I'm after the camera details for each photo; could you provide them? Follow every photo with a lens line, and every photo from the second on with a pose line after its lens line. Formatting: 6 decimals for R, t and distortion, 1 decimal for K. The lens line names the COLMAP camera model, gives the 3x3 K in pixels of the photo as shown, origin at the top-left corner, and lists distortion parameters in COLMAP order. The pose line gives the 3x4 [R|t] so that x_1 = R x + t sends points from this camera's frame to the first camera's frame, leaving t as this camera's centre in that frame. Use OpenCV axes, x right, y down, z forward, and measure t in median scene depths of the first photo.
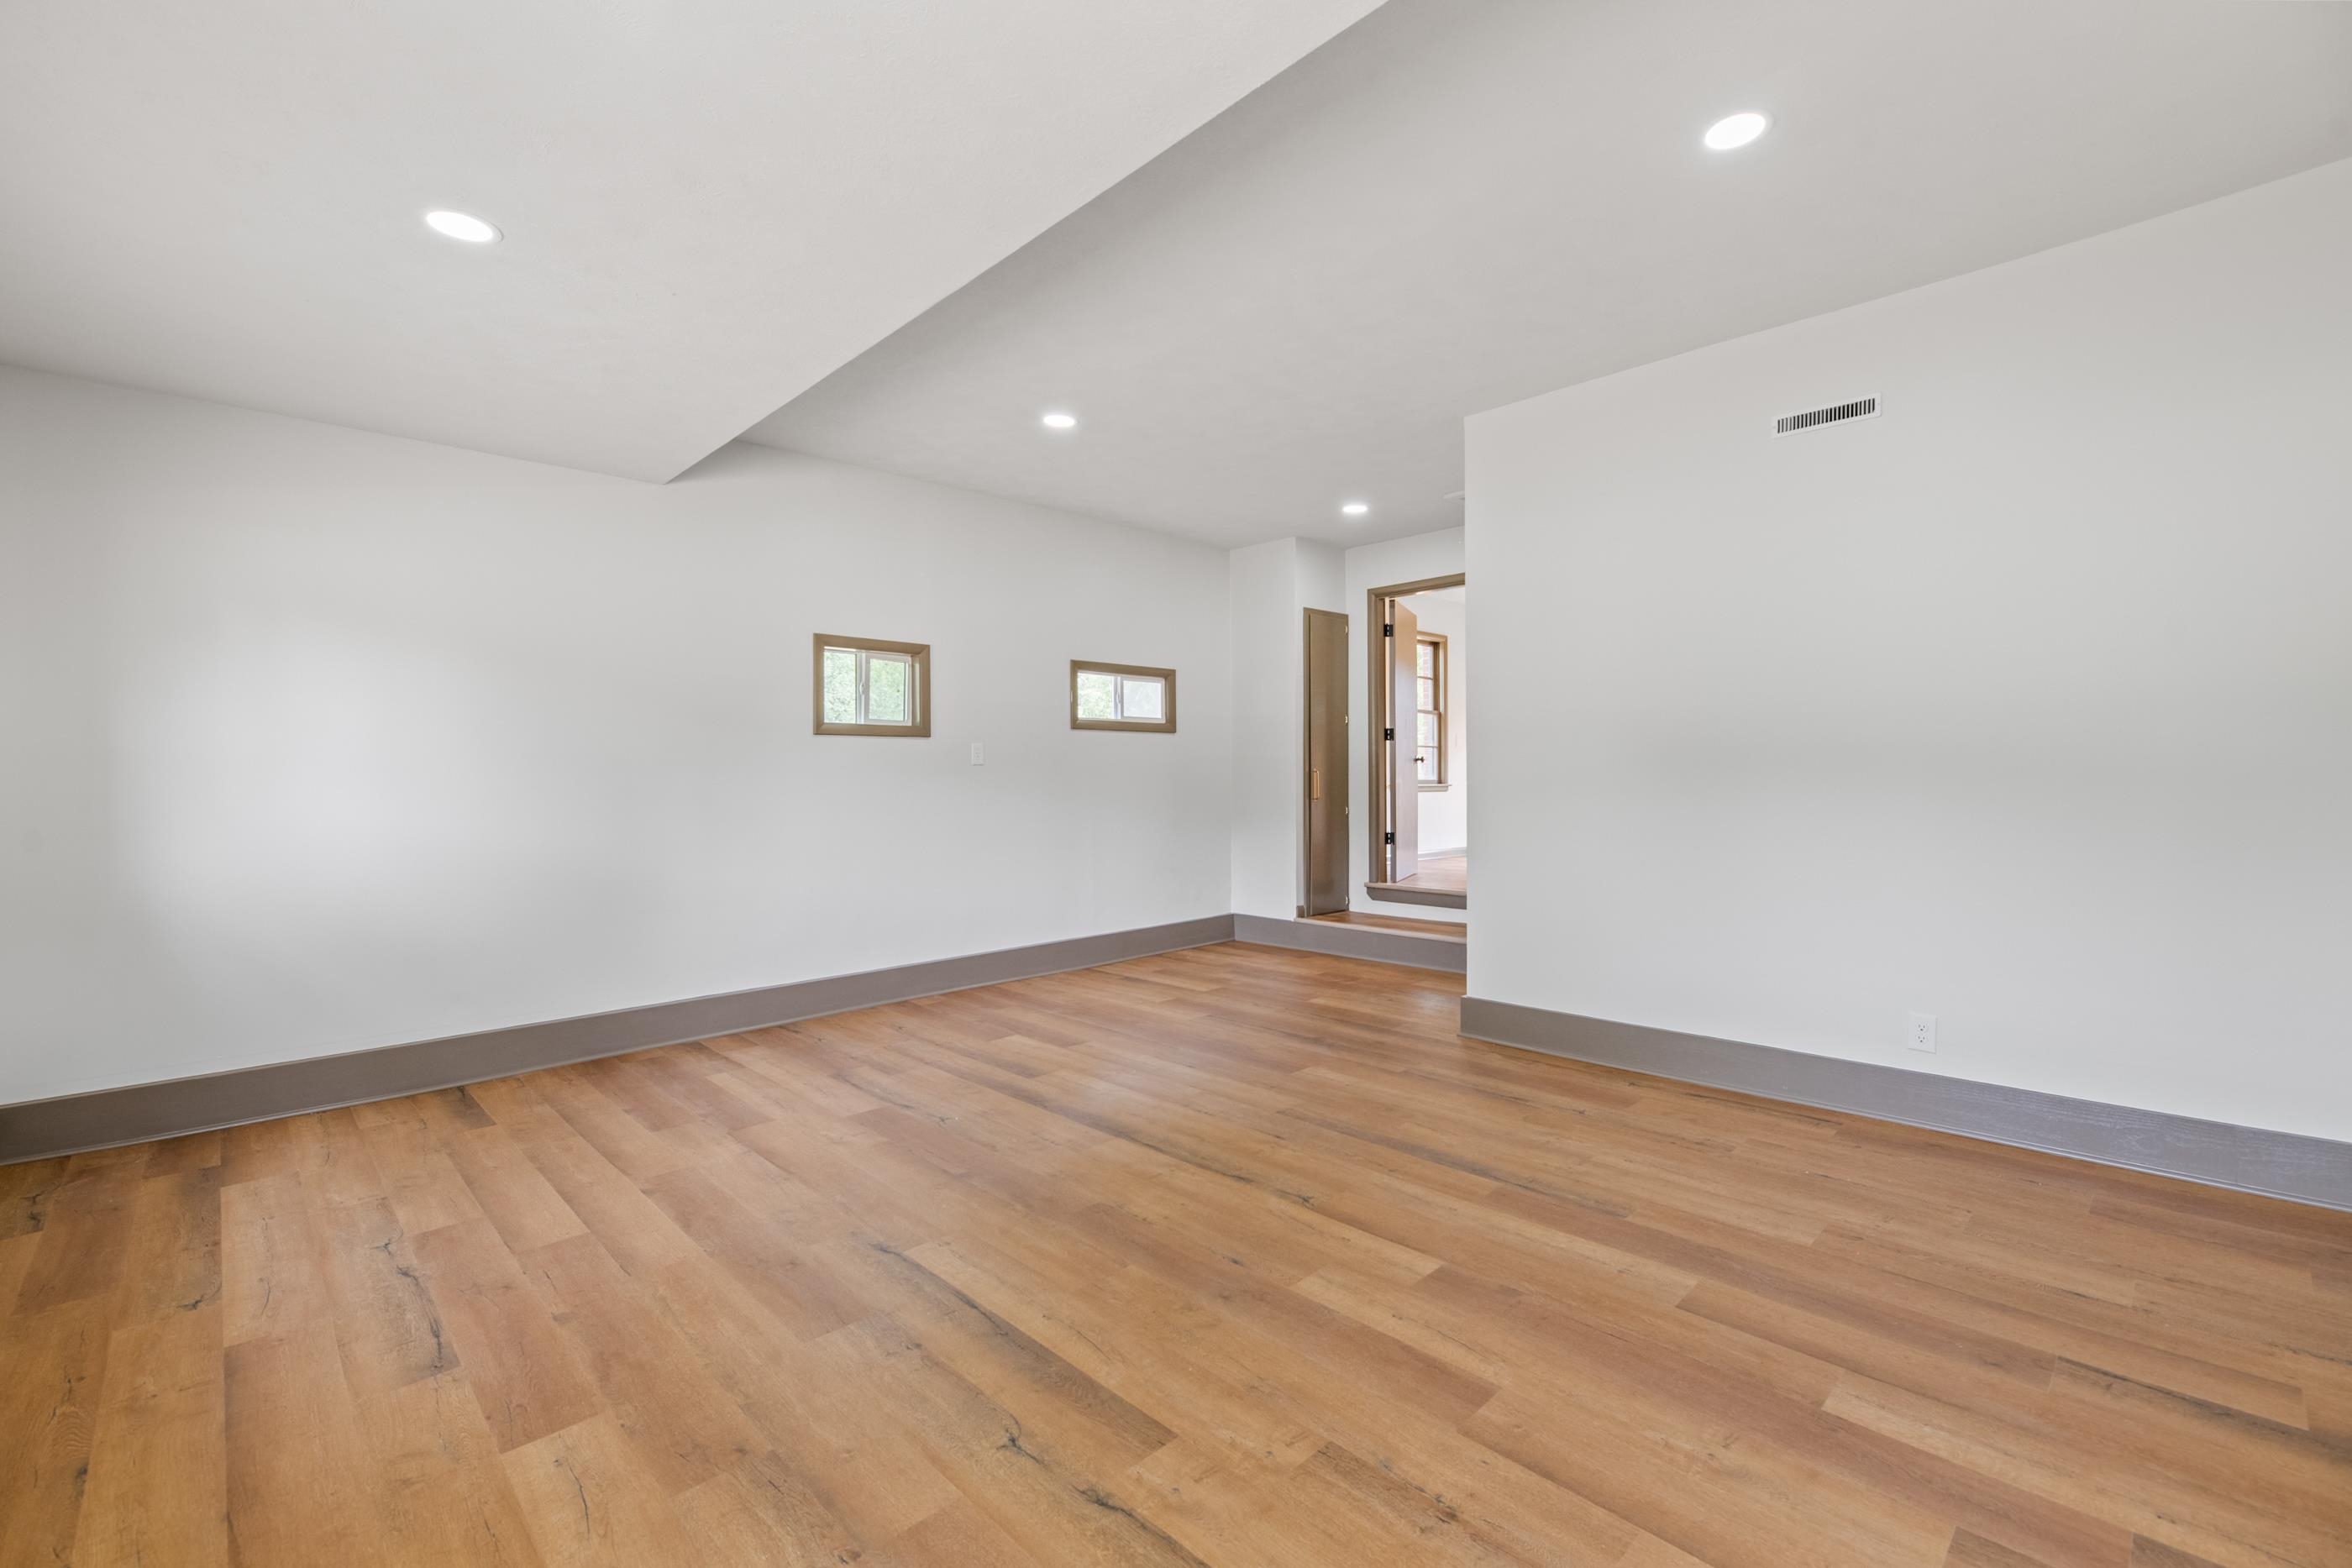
lens RADIAL K [[994.0, 0, 1166.1], [0, 994.0, 778.6], [0, 0, 1]] dist [-0.002176, -0.000599]
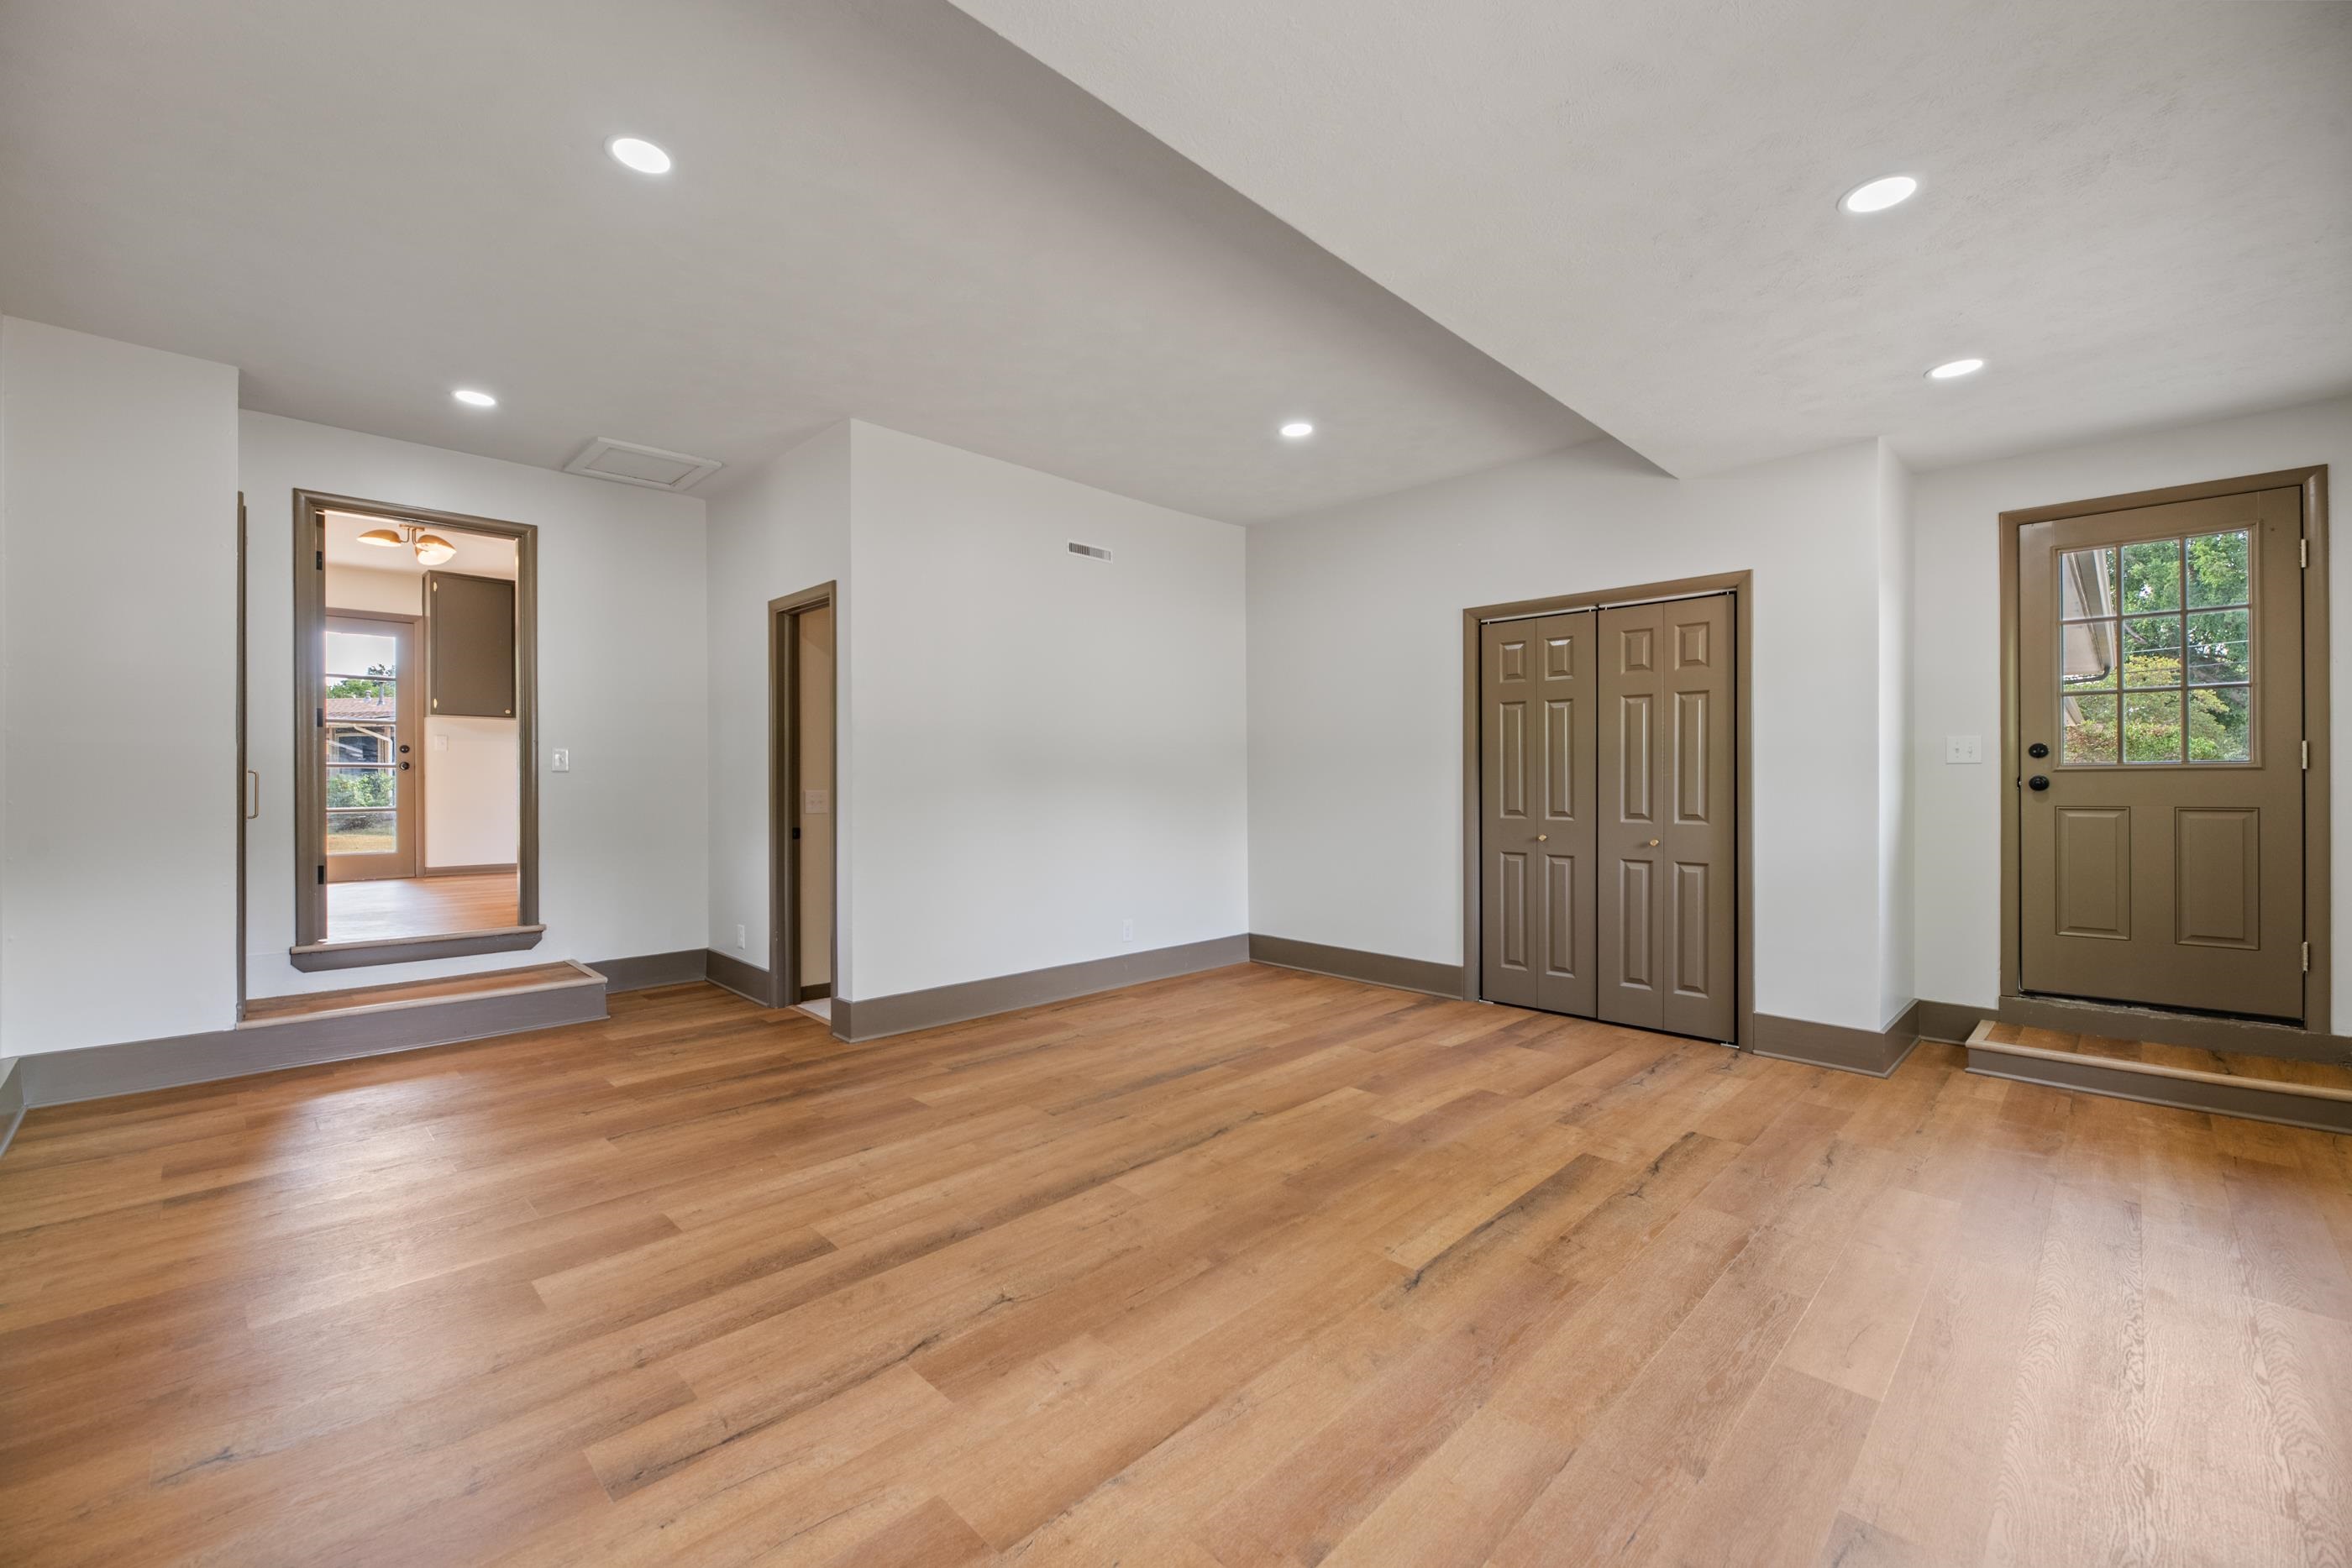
lens RADIAL K [[967.8, 0, 1168.4], [0, 967.8, 790.6], [0, 0, 1]] dist [-0.002952, -0.000012]
pose [[-0.022274, -0.001987, 0.999750, -0.947465], [0.002840, 0.999994, 0.002051, 0.010652], [-0.999748, 0.002885, -0.022268, 1.001905]]
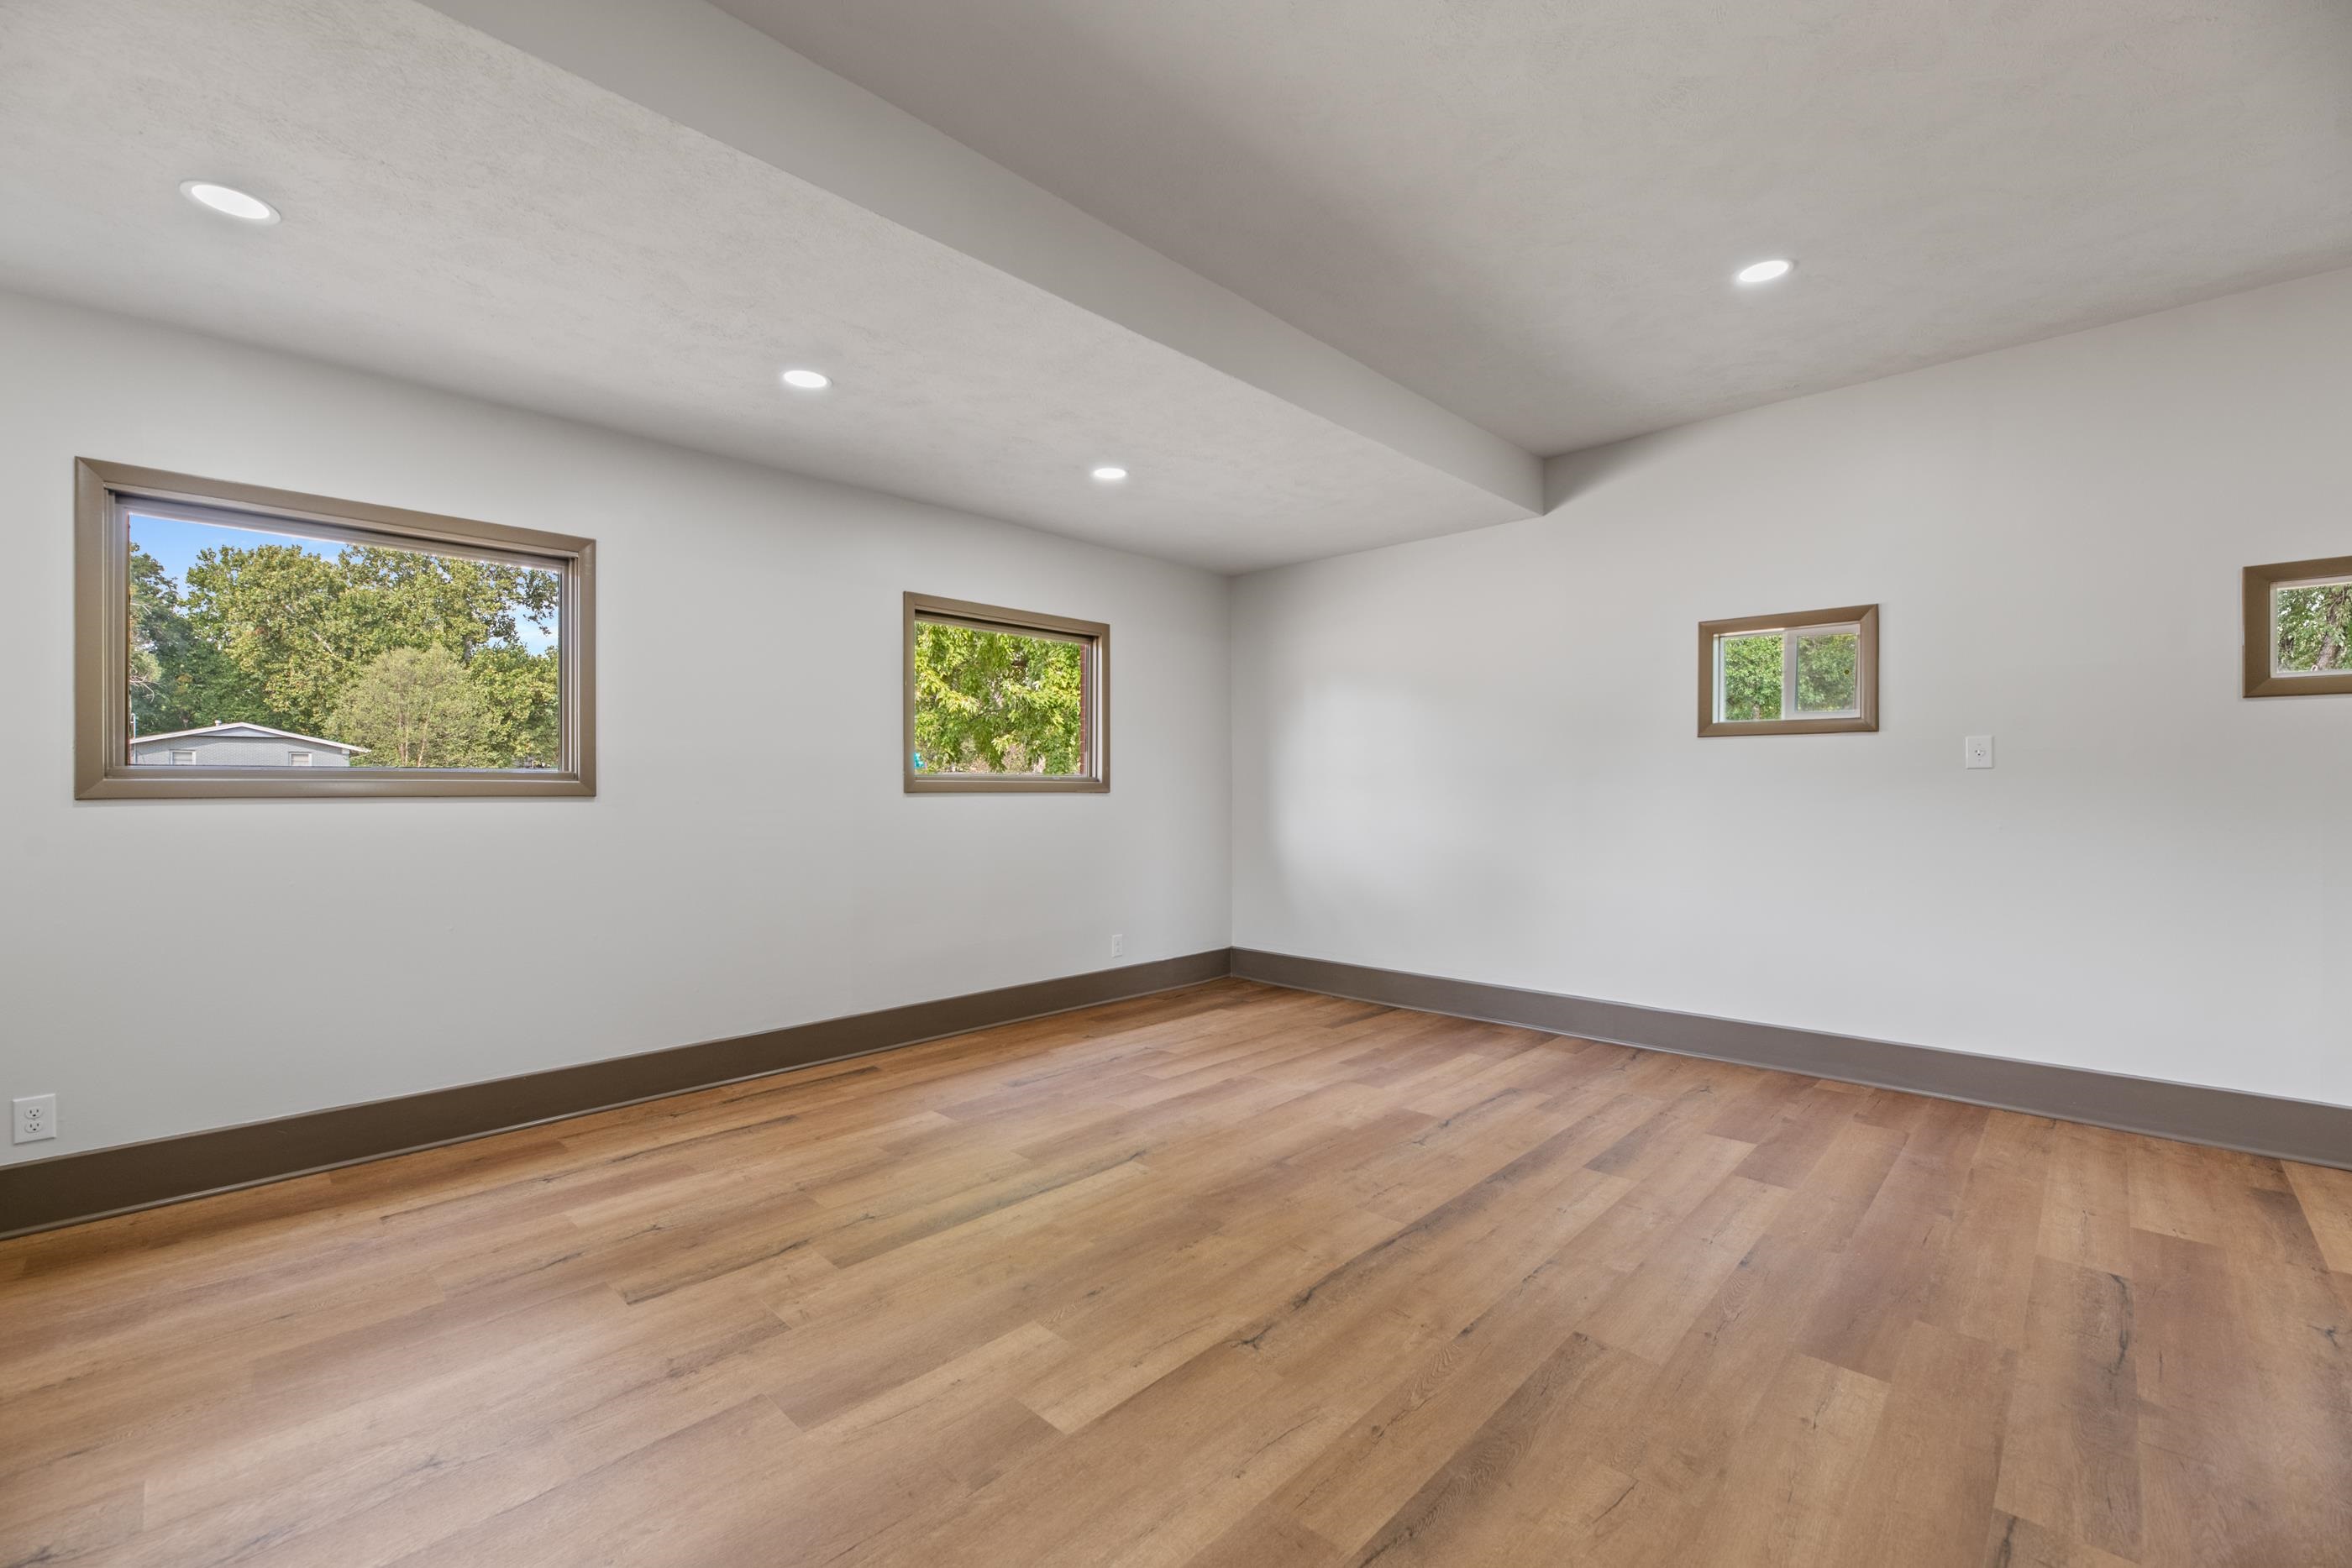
lens RADIAL K [[967.8, 0, 1173.4], [0, 967.8, 779.0], [0, 0, 1]] dist [-0.002952, -0.000012]
pose [[0.040119, 0.002764, -0.999191, 0.780712], [-0.000418, 0.999996, 0.002749, -0.014816], [0.999195, 0.000308, 0.040120, 0.800040]]
